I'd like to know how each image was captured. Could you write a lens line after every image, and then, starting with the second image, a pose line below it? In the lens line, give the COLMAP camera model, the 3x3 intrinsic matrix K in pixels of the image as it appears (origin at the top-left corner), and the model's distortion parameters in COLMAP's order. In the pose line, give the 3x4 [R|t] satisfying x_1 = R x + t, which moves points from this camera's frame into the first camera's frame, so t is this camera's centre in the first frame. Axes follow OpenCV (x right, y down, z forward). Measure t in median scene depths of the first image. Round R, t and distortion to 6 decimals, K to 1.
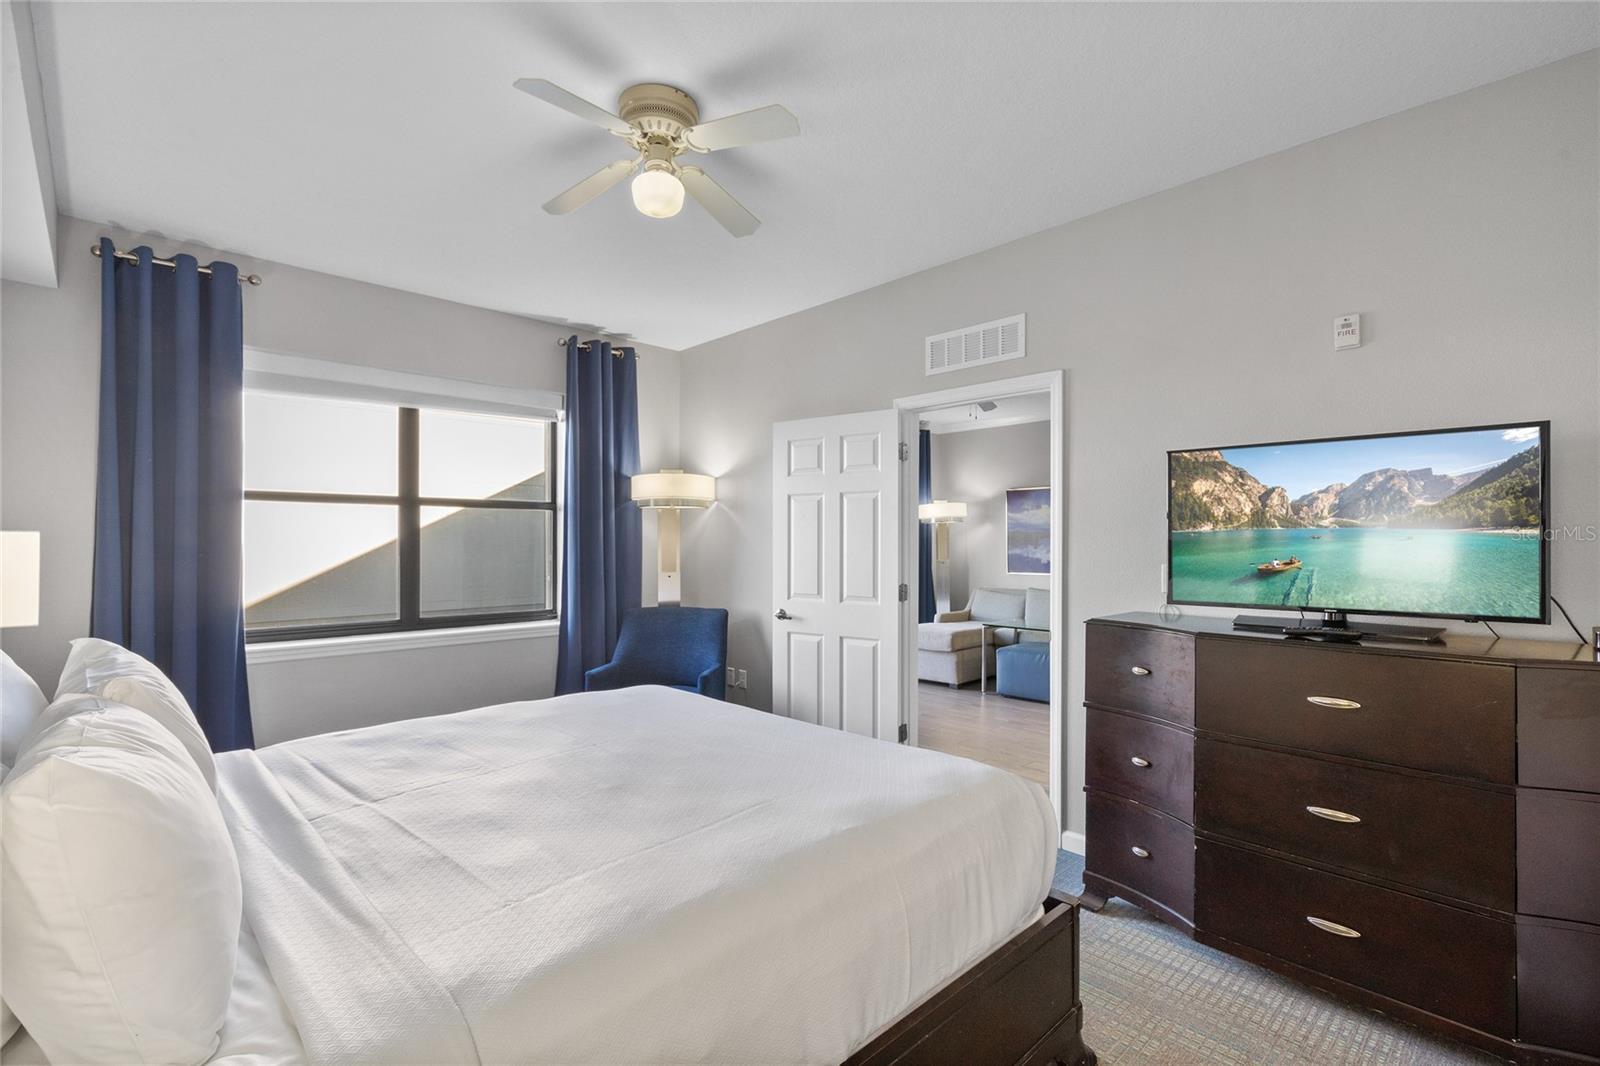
lens RADIAL K [[730.3, 0, 799.8], [0, 730.3, 529.1], [0, 0, 1]] dist [-0.003005, 0.001292]
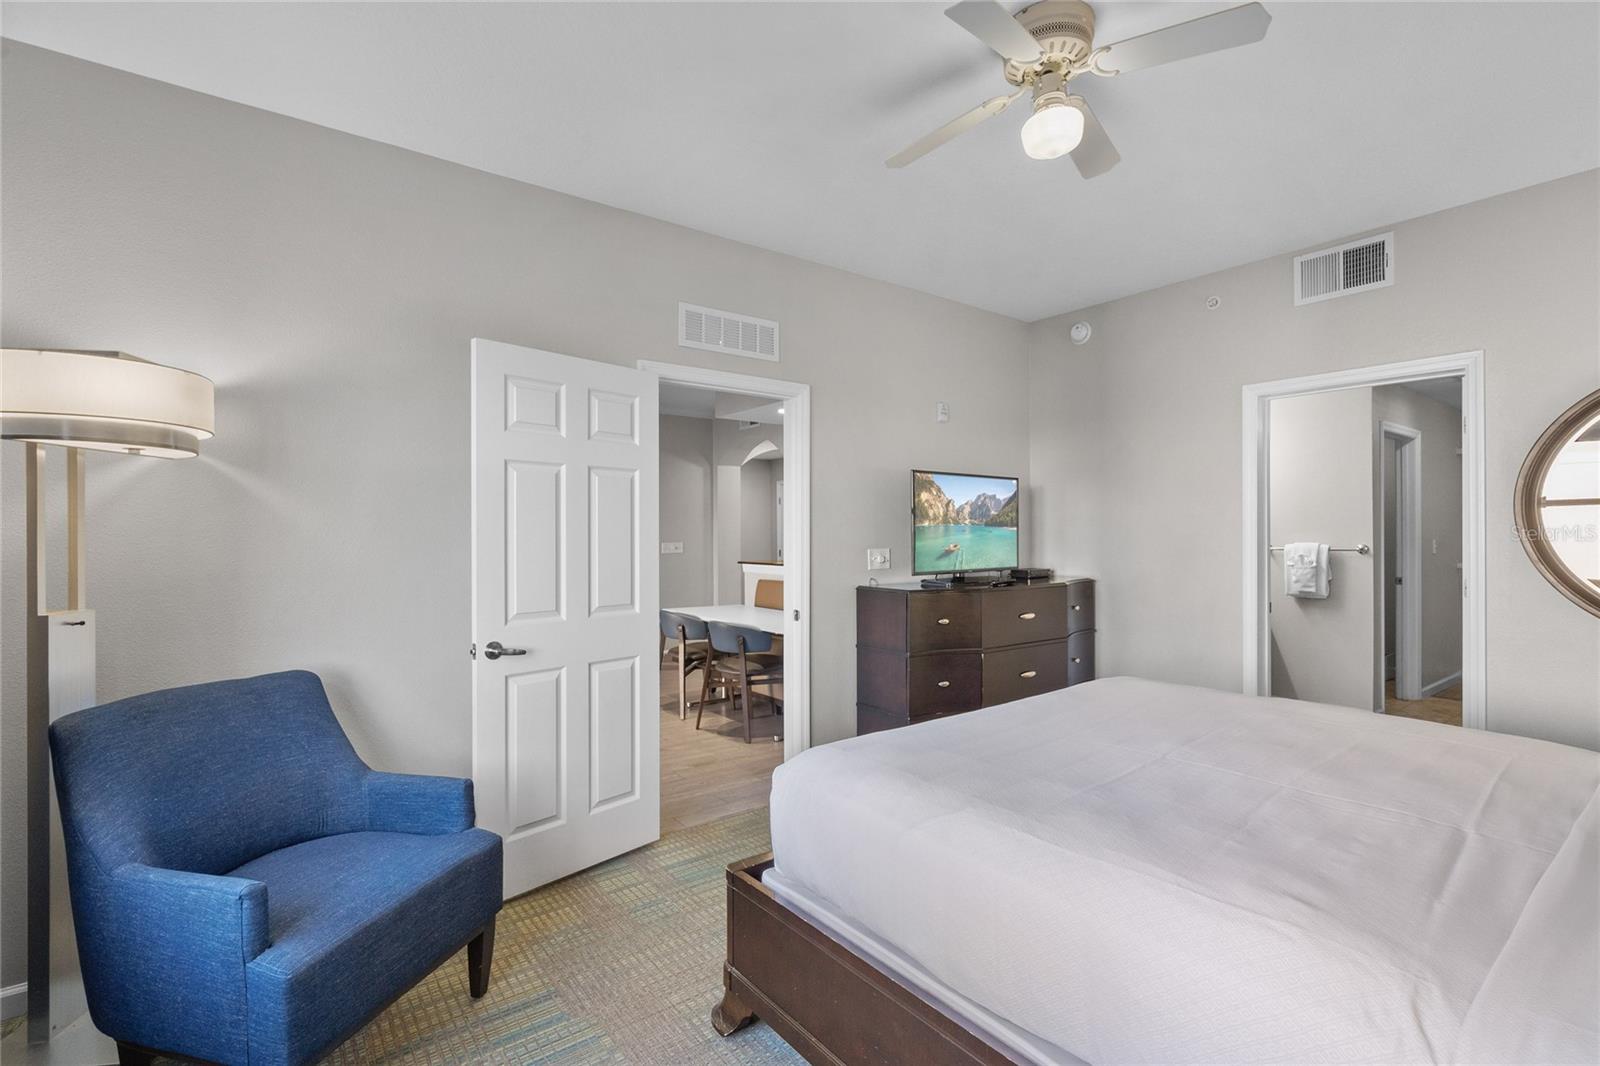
lens RADIAL K [[730.3, 0, 793.9], [0, 730.3, 540.6], [0, 0, 1]] dist [-0.003005, 0.001292]
pose [[0.129982, -0.002295, 0.991514, -0.992816], [-0.008348, 0.999959, 0.003409, 0.031290], [-0.991481, -0.008721, 0.129958, 1.084934]]
